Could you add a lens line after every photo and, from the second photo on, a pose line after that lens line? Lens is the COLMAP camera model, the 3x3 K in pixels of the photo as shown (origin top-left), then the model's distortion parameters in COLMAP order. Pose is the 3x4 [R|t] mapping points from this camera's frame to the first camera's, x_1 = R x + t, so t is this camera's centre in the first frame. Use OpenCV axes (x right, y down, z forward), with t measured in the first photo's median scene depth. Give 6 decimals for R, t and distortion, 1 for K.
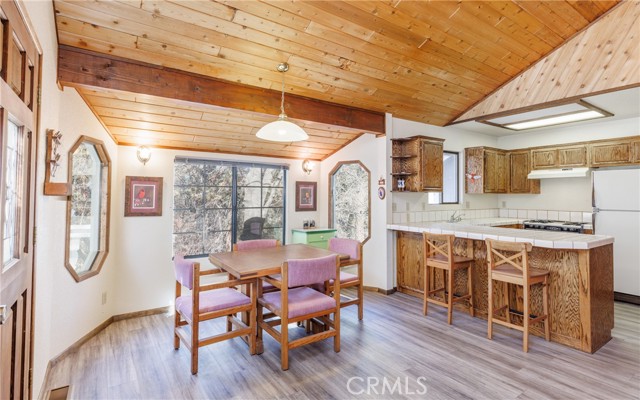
lens RADIAL K [[312.5, 0, 323.3], [0, 312.5, 187.6], [0, 0, 1]] dist [-0.006627, 0.000014]
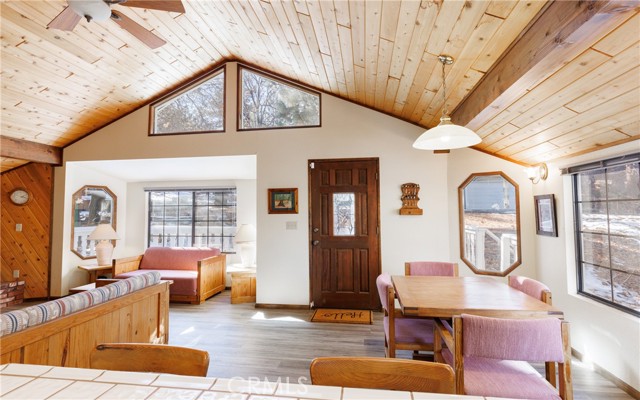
lens RADIAL K [[300.2, 0, 327.6], [0, 300.2, 196.1], [0, 0, 1]] dist [-0.005001, 0.001957]
pose [[-0.665816, -0.040185, -0.745033, 0.467269], [0.026409, 0.996654, -0.077358, 0.019148], [0.745648, -0.071182, -0.662527, 0.904542]]
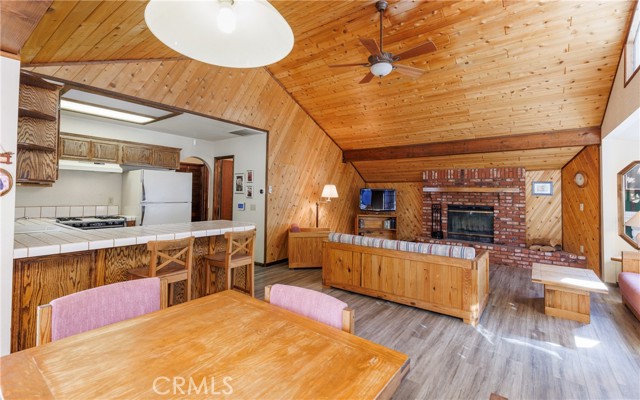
lens RADIAL K [[291.1, 0, 320.5], [0, 291.1, 187.8], [0, 0, 1]] dist [0.005578, -0.001802]
pose [[-0.324883, 0.013378, 0.945659, -0.356906], [-0.041140, 0.998754, -0.028263, 0.018388], [-0.944859, -0.048087, -0.323928, 0.702501]]
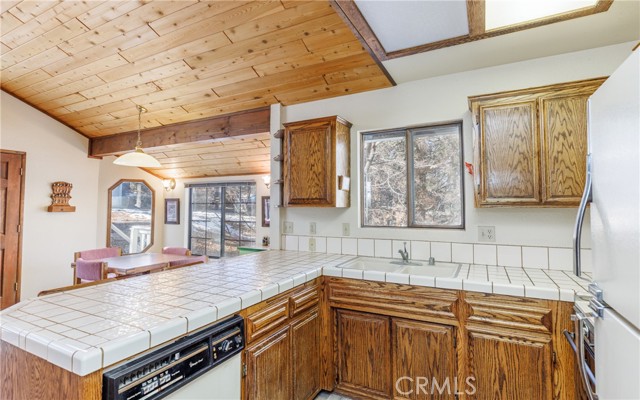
lens RADIAL K [[312.5, 0, 322.2], [0, 312.5, 191.6], [0, 0, 1]] dist [-0.006627, 0.000014]
pose [[0.480672, -0.046707, -0.875656, 0.927686], [0.028528, 0.998885, -0.037620, 0.008503], [0.876436, -0.006898, 0.481469, 0.735852]]
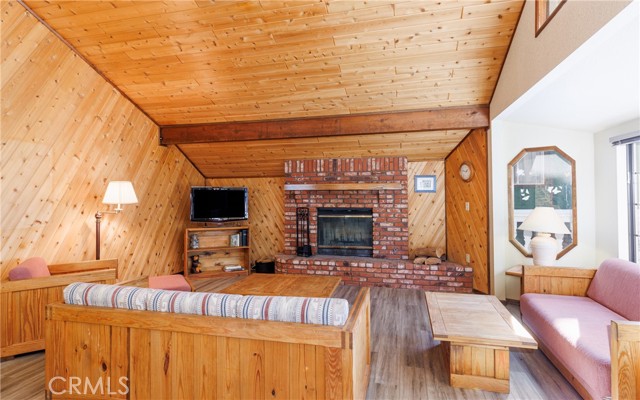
lens RADIAL K [[341.7, 0, 325.9], [0, 341.7, 192.5], [0, 0, 1]] dist [0.005710, -0.002849]
pose [[-0.674992, 0.006428, 0.737797, -0.099592], [-0.014345, 0.999659, -0.021833, 0.005801], [-0.737685, -0.025321, -0.674670, 0.418358]]
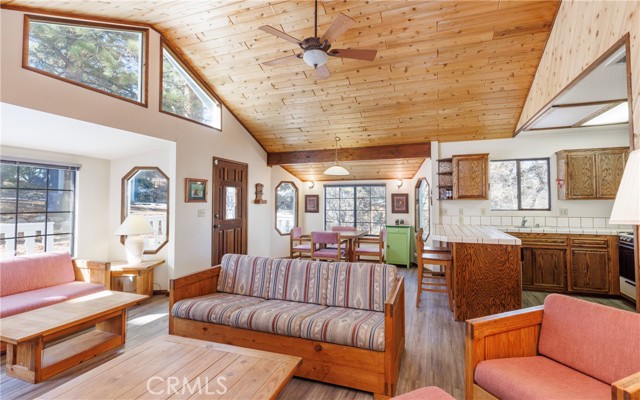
lens RADIAL K [[300.2, 0, 324.5], [0, 300.2, 191.8], [0, 0, 1]] dist [-0.005001, 0.001957]
pose [[0.582609, -0.033267, -0.812071, 0.975988], [0.026686, 0.999406, -0.021795, -0.005970], [0.812314, -0.008972, 0.583151, -0.133447]]
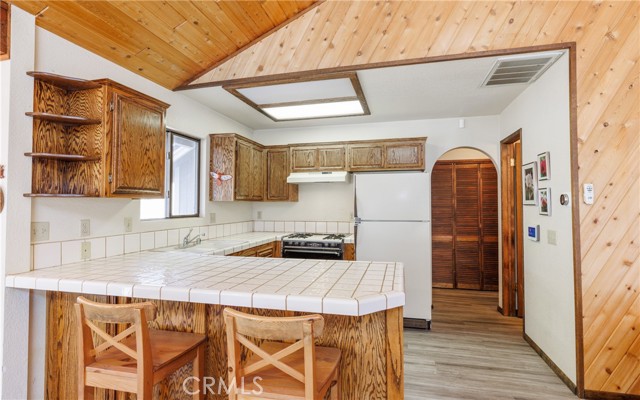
lens RADIAL K [[312.5, 0, 323.5], [0, 312.5, 195.8], [0, 0, 1]] dist [-0.006627, 0.000014]
pose [[0.742870, 0.013387, 0.669302, 0.233954], [-0.011457, 0.999908, -0.007283, 0.011420], [-0.669337, -0.002258, 0.742955, 0.418041]]
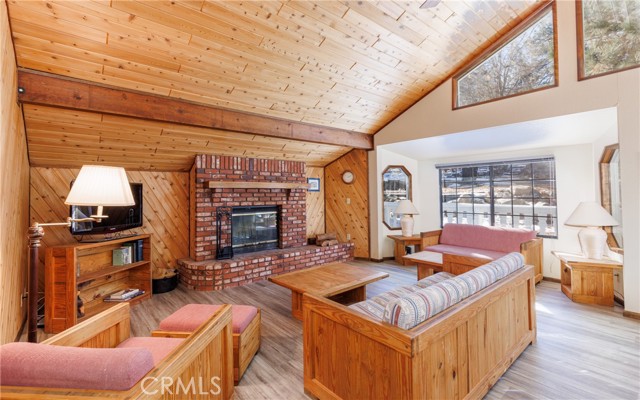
lens RADIAL K [[291.1, 0, 321.8], [0, 291.1, 187.4], [0, 0, 1]] dist [0.005578, -0.001802]
pose [[-0.992430, 0.003082, -0.122770, 0.687013], [0.008923, 0.998852, -0.047057, 0.018787], [0.122484, -0.047796, -0.991319, 0.672739]]
